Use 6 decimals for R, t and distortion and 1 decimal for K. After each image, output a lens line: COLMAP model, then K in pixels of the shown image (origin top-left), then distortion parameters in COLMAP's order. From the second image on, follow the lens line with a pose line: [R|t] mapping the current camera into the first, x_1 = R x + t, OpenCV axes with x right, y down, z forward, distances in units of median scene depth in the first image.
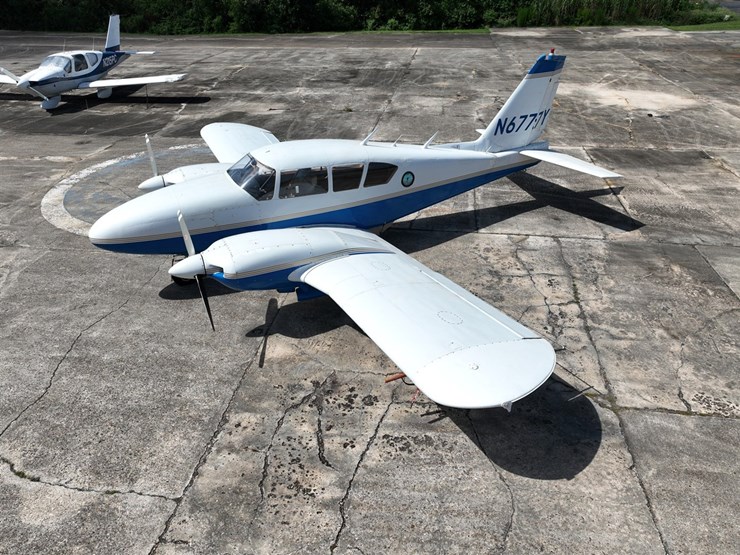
lens RADIAL K [[522.4, 0, 369.8], [0, 522.4, 276.3], [0, 0, 1]] dist [0.000804, 0.017389]
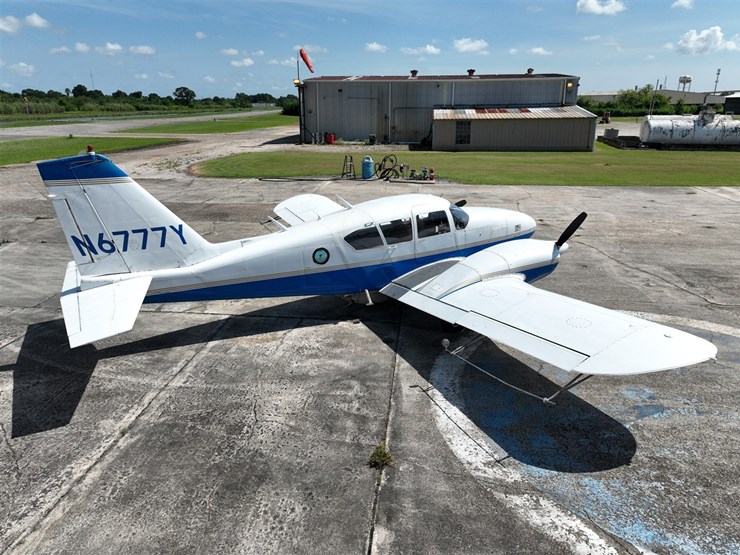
lens RADIAL K [[522.4, 0, 369.8], [0, 522.4, 276.3], [0, 0, 1]] dist [0.000804, 0.017389]
pose [[-0.999239, 0.023128, -0.031405, -0.016387], [-0.008506, 0.656608, 0.754184, -1.079712], [0.038064, 0.753877, -0.655912, 2.027687]]
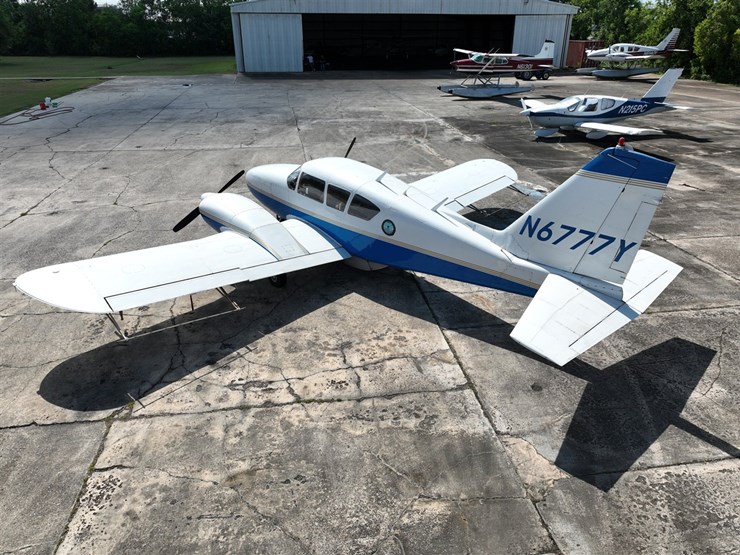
lens RADIAL K [[522.4, 0, 369.8], [0, 522.4, 276.3], [0, 0, 1]] dist [0.000804, 0.017389]
pose [[0.290554, 0.418609, -0.860433, 1.080833], [-0.489869, 0.837522, 0.242042, -0.379939], [0.821953, 0.351173, 0.448409, 0.664292]]
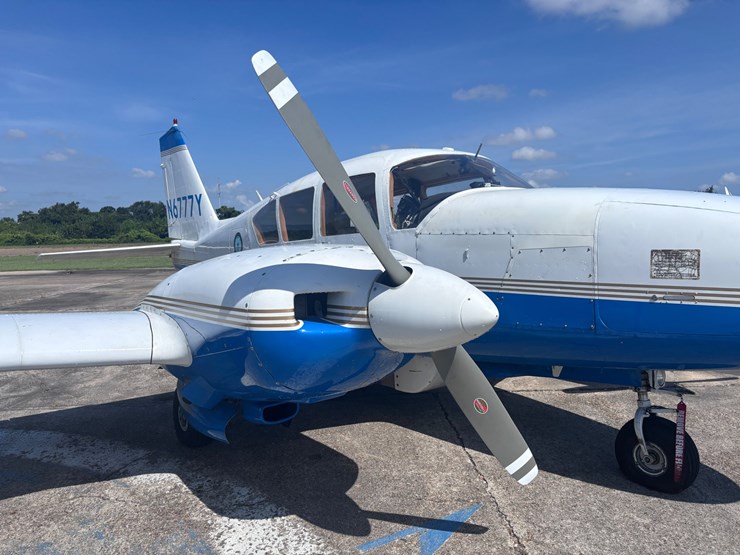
lens RADIAL K [[560.7, 0, 365.2], [0, 560.7, 277.8], [0, 0, 1]] dist [0.057385, -0.075621]
pose [[-0.184568, -0.068509, 0.980429, -0.723322], [0.518231, 0.840835, 0.156312, -0.272817], [-0.835088, 0.536939, -0.119688, 1.242467]]
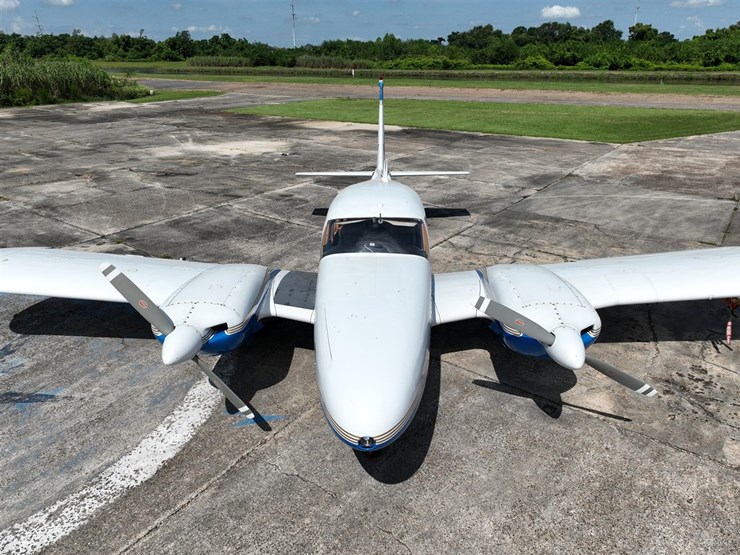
lens RADIAL K [[522.4, 0, 369.8], [0, 522.4, 276.3], [0, 0, 1]] dist [0.000804, 0.017389]
pose [[0.482389, -0.336431, 0.808774, -0.840061], [0.447421, 0.888408, 0.102695, -0.244320], [-0.753071, 0.312323, 0.579084, 0.664606]]
